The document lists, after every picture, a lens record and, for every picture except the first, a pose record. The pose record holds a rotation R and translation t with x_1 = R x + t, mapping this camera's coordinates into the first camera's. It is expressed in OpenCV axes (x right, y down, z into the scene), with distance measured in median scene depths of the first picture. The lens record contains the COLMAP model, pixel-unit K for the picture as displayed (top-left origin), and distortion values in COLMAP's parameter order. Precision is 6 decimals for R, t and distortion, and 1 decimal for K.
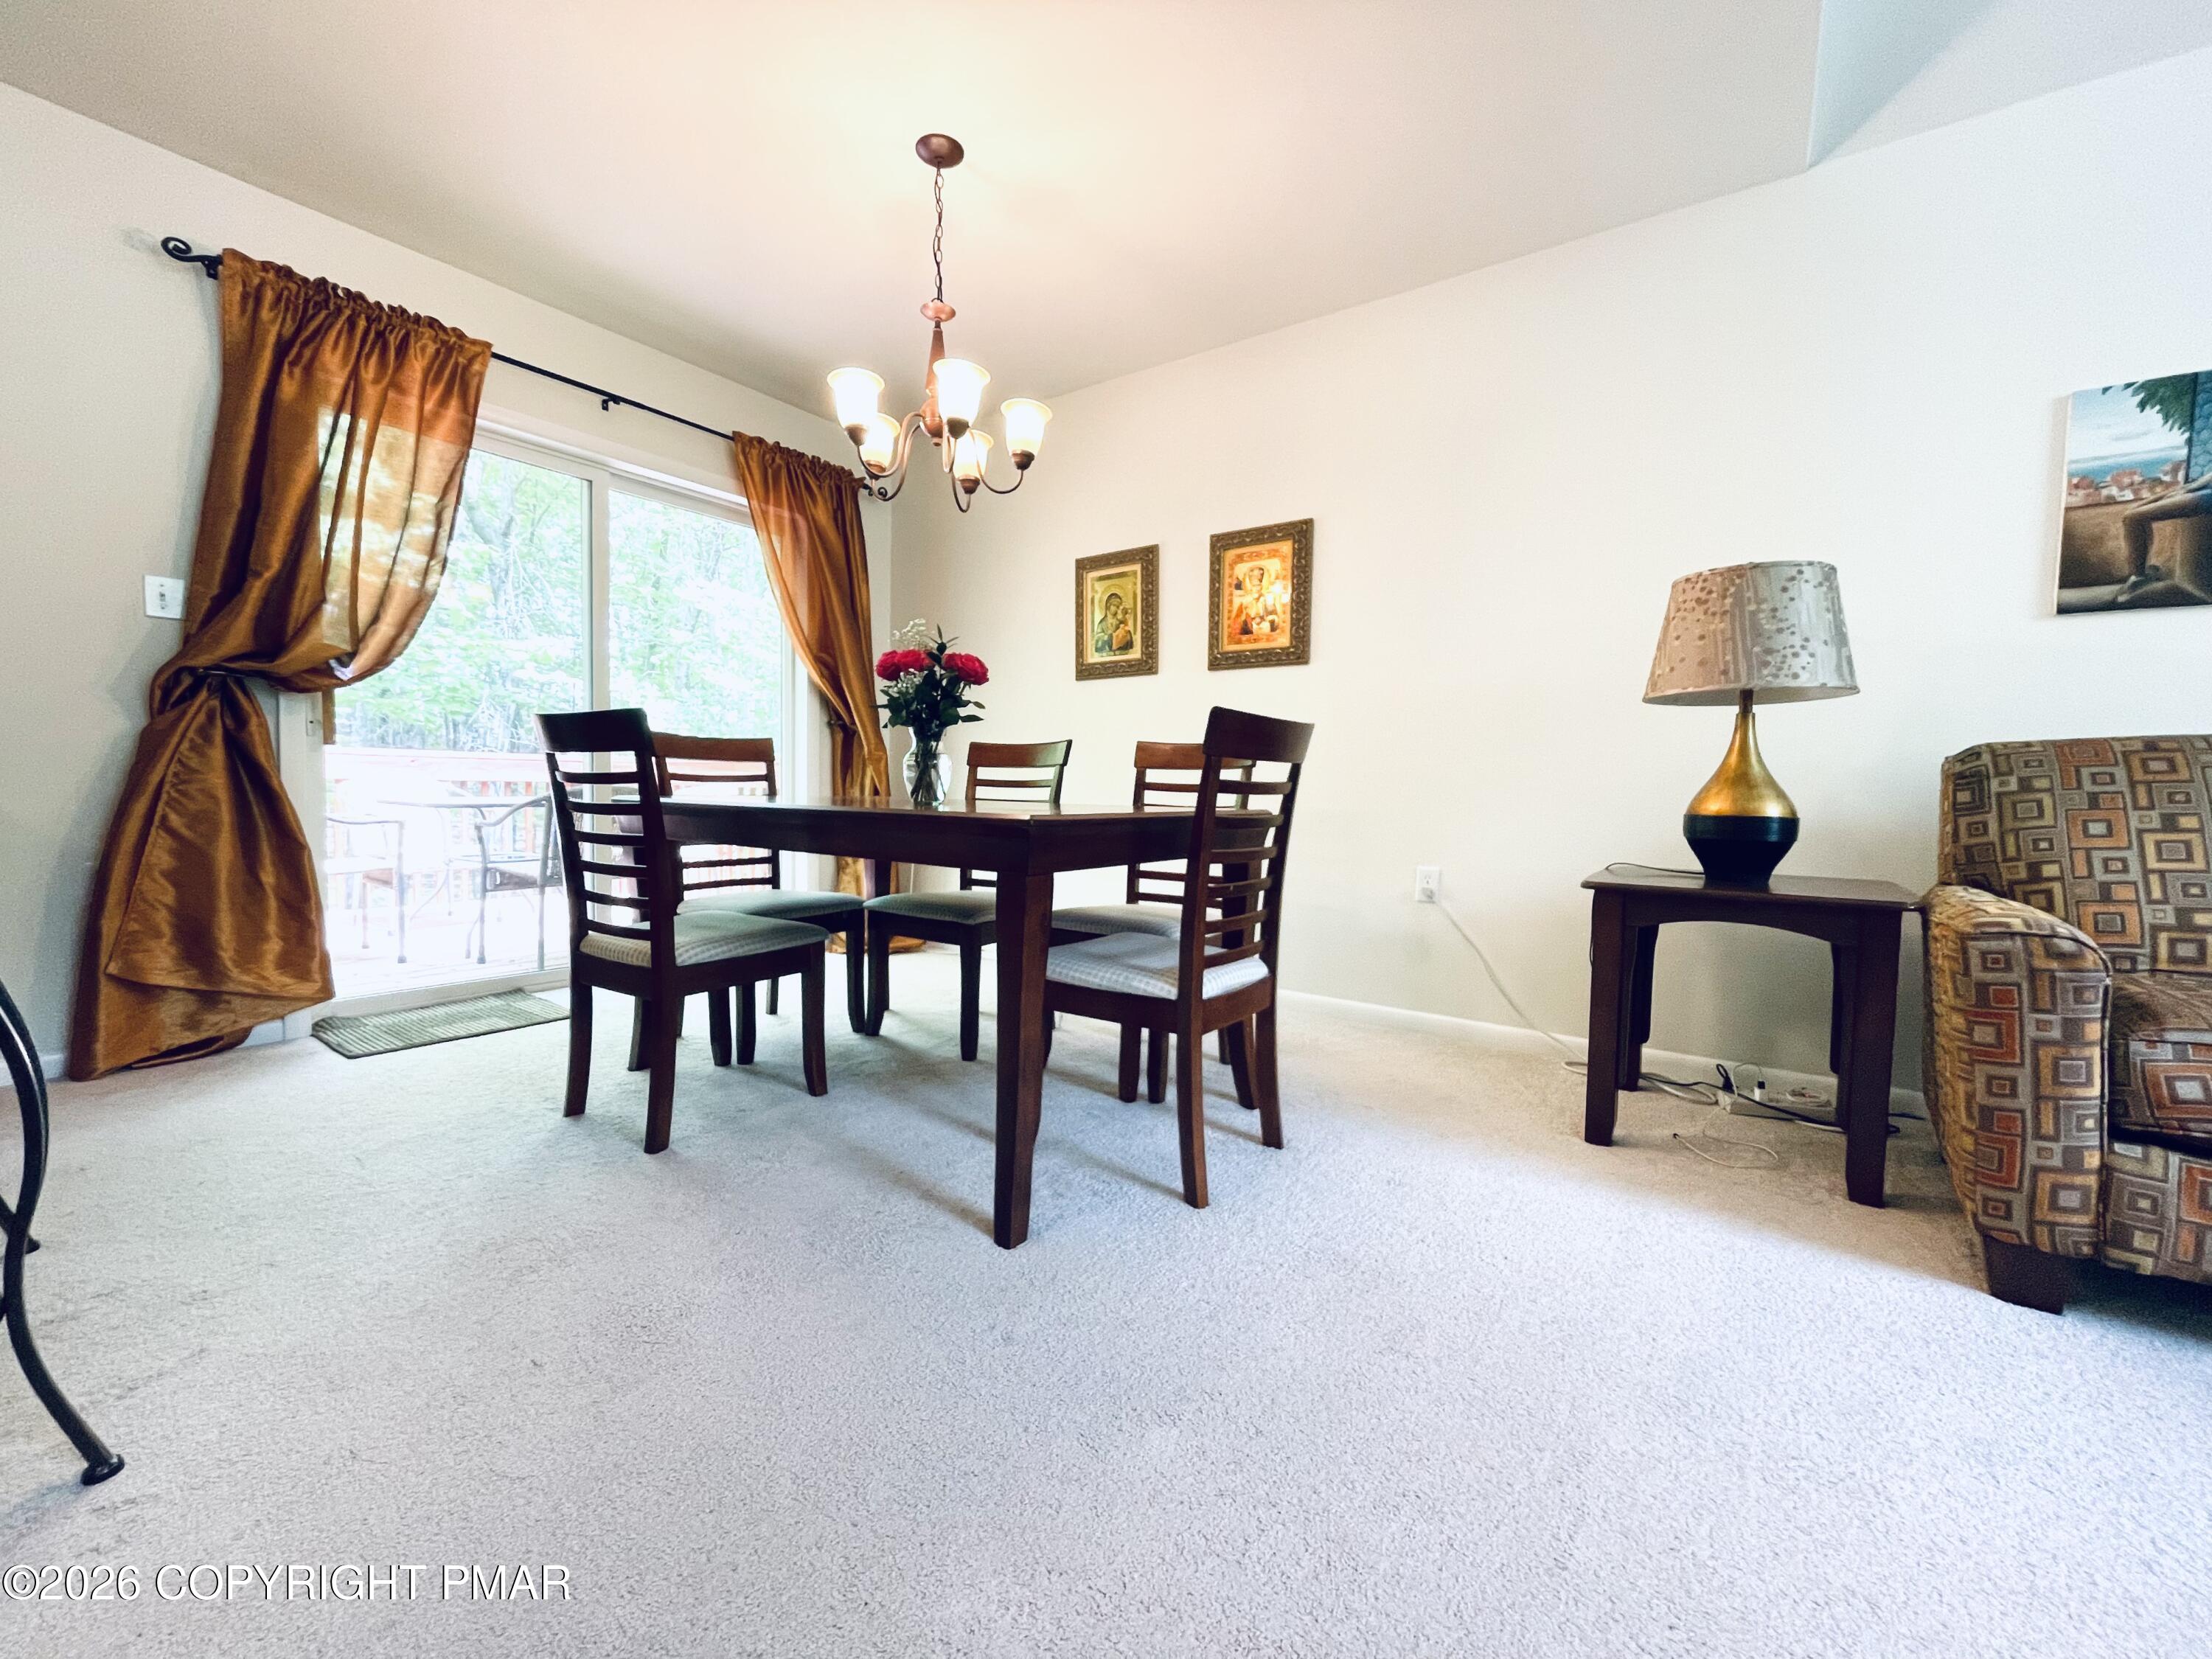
lens RADIAL K [[899.1, 0, 1104.1], [0, 899.1, 834.2], [0, 0, 1]] dist [-0.001205, -0.000642]
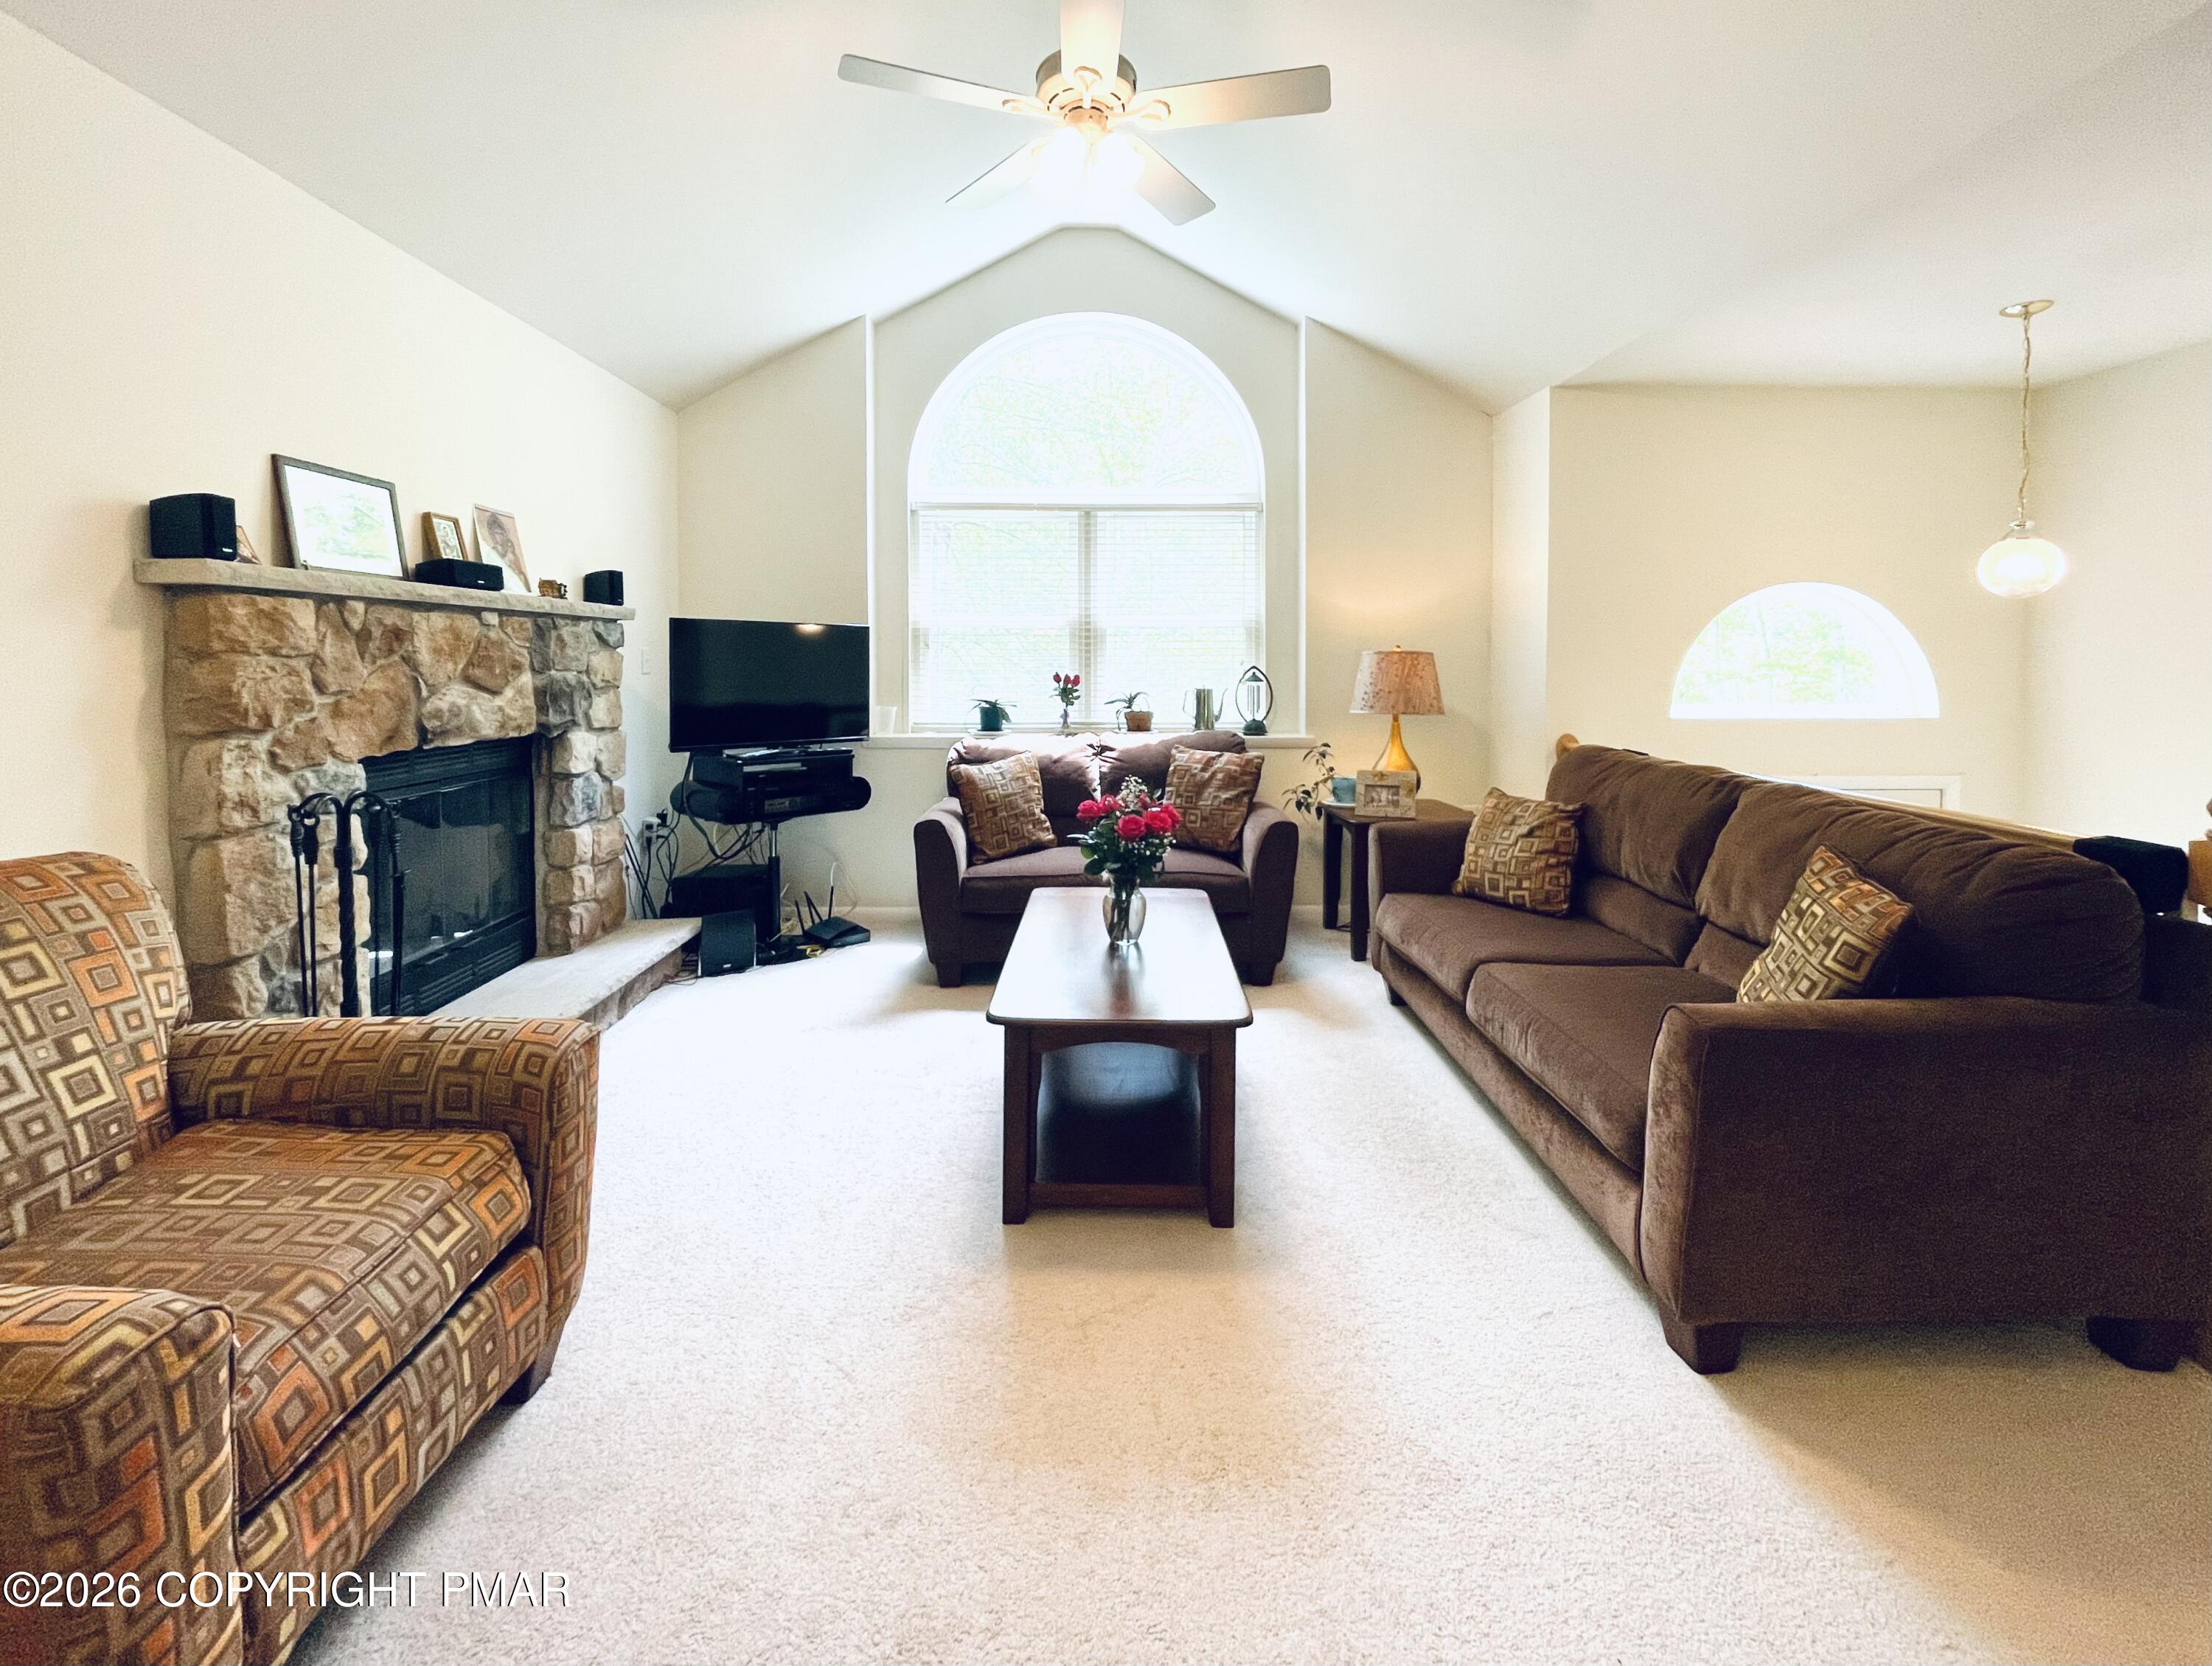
lens RADIAL K [[949.7, 0, 1112.6], [0, 949.7, 691.4], [0, 0, 1]] dist [-0.000713, -0.000090]
pose [[-0.603845, -0.043165, 0.795932, 0.072846], [0.027751, 0.996789, 0.075112, -0.273905], [-0.796619, 0.067444, -0.600708, 0.597358]]
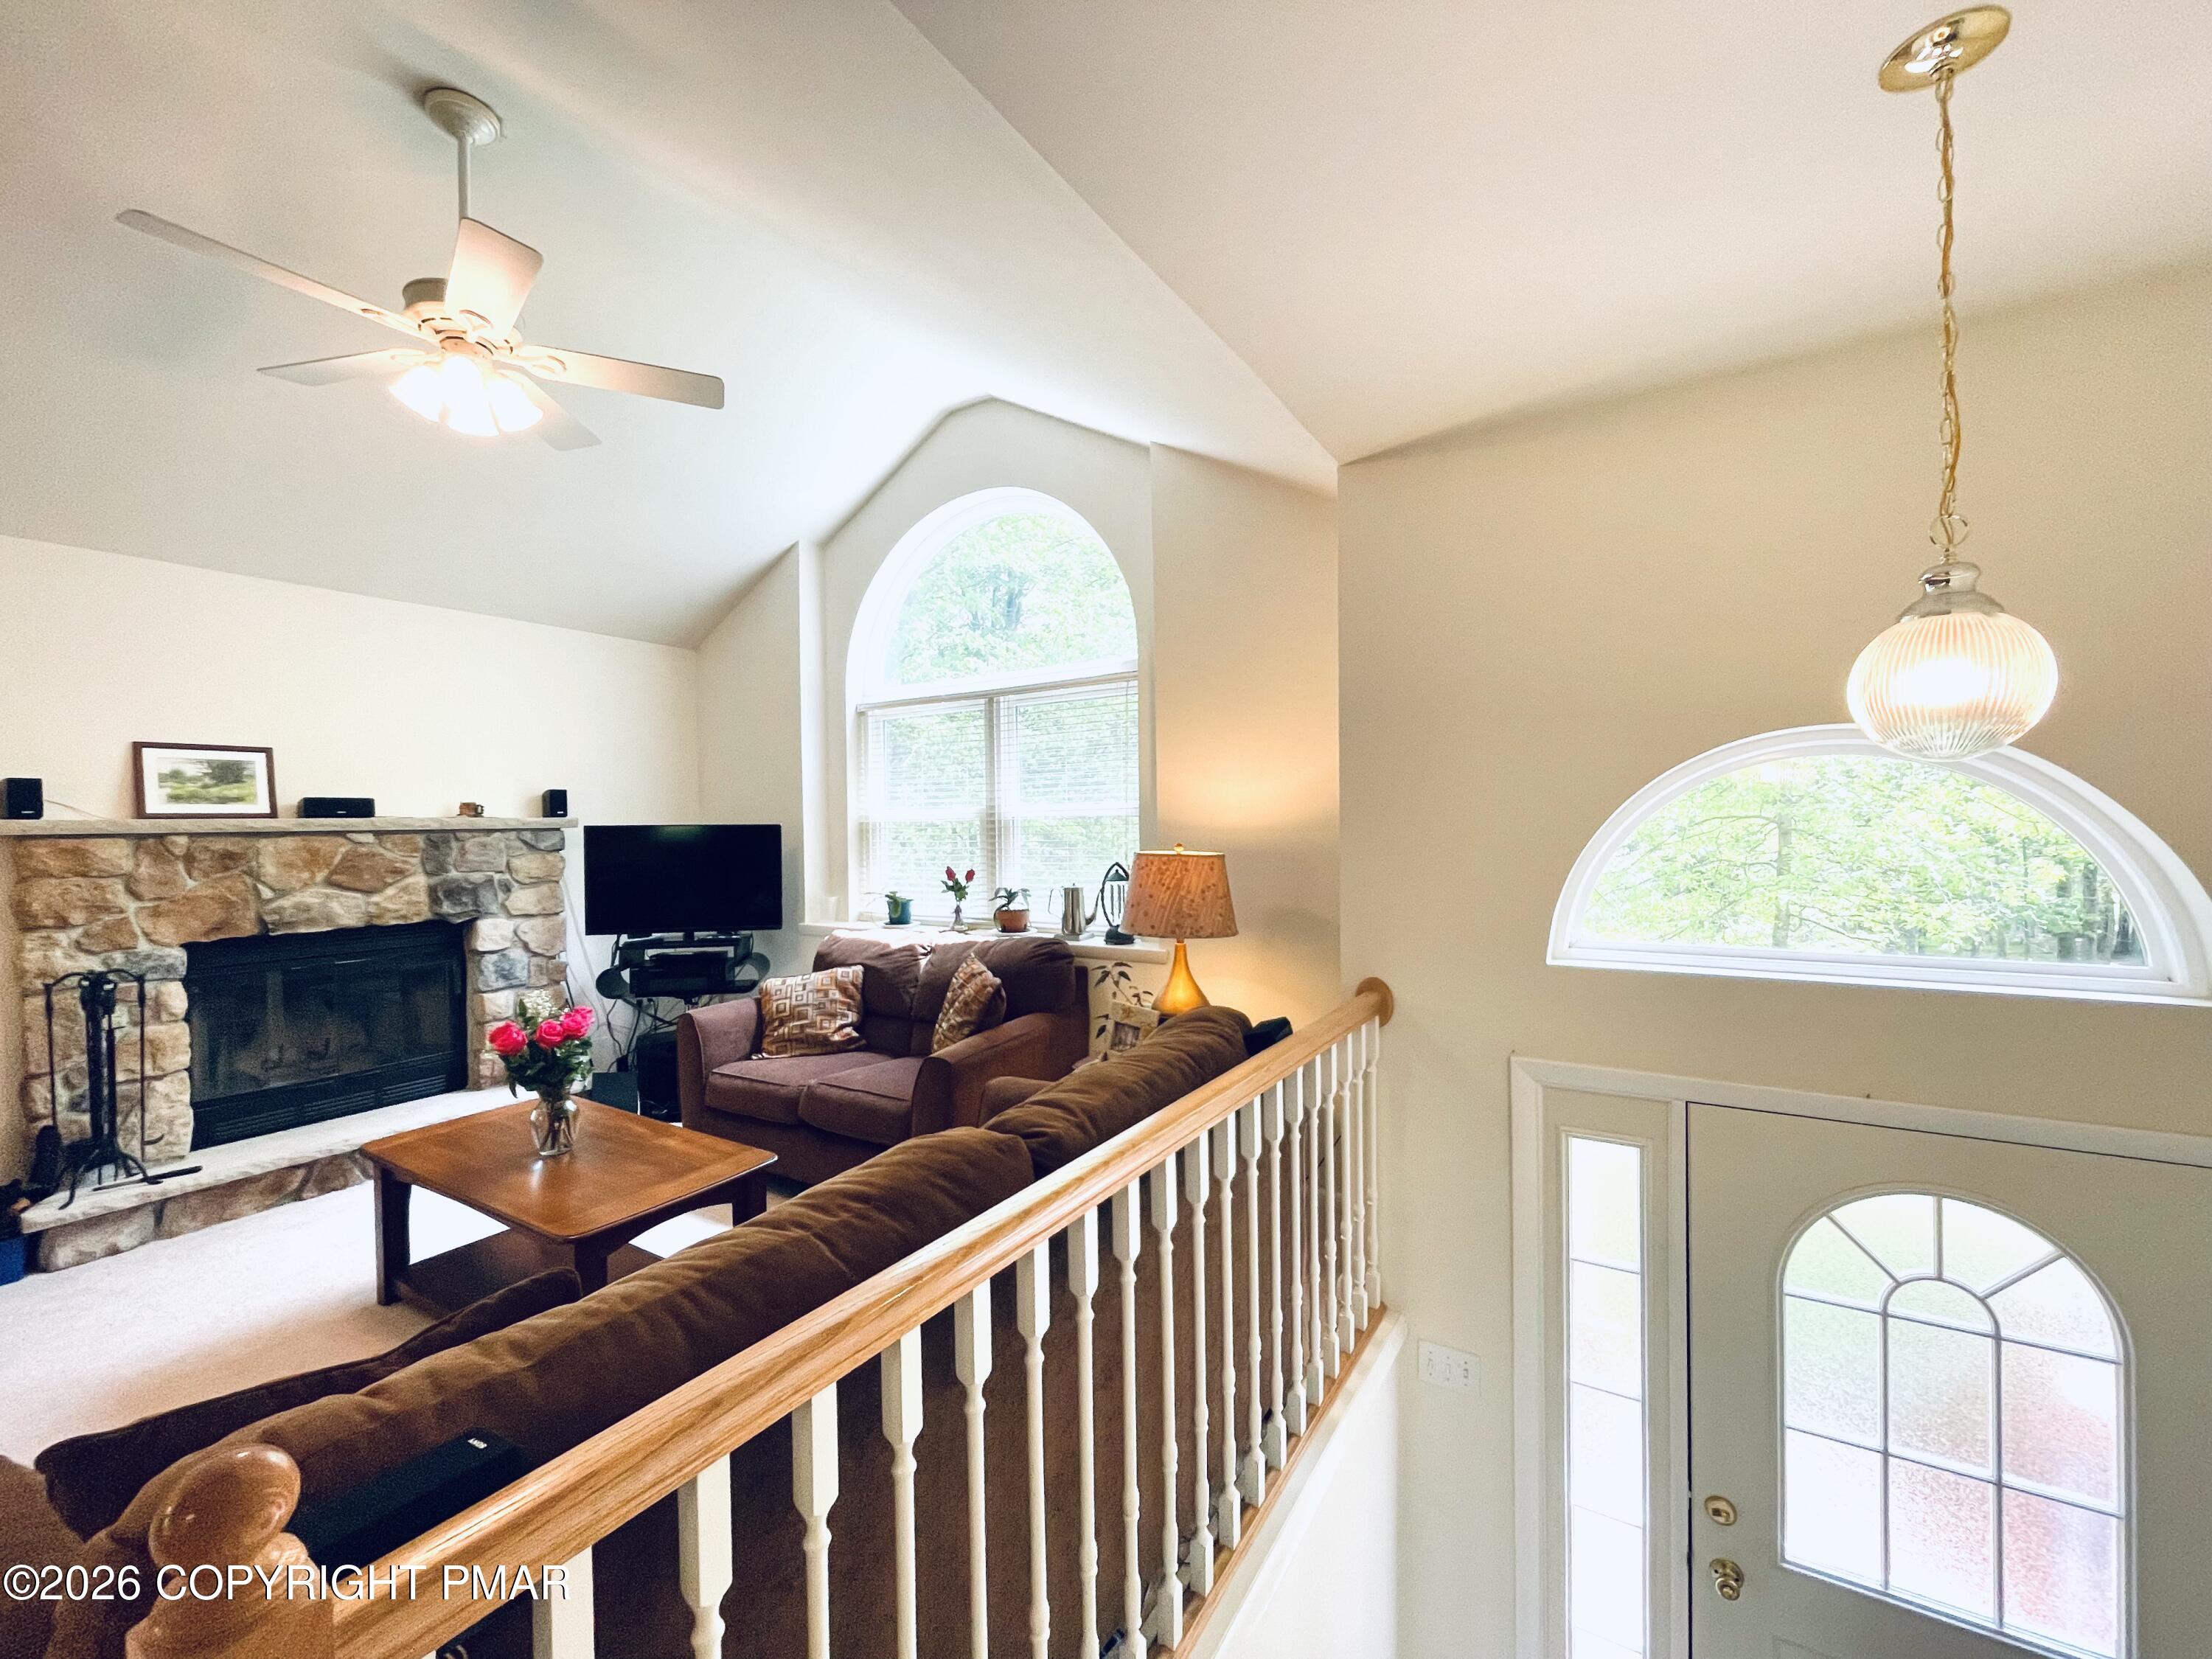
lens RADIAL K [[899.1, 0, 1104.1], [0, 899.1, 834.2], [0, 0, 1]] dist [-0.001205, -0.000642]
pose [[-0.060892, -0.029716, 0.997702, -0.166012], [0.063237, 0.997434, 0.033567, -0.275086], [-0.996139, 0.065135, -0.058857, -1.058395]]
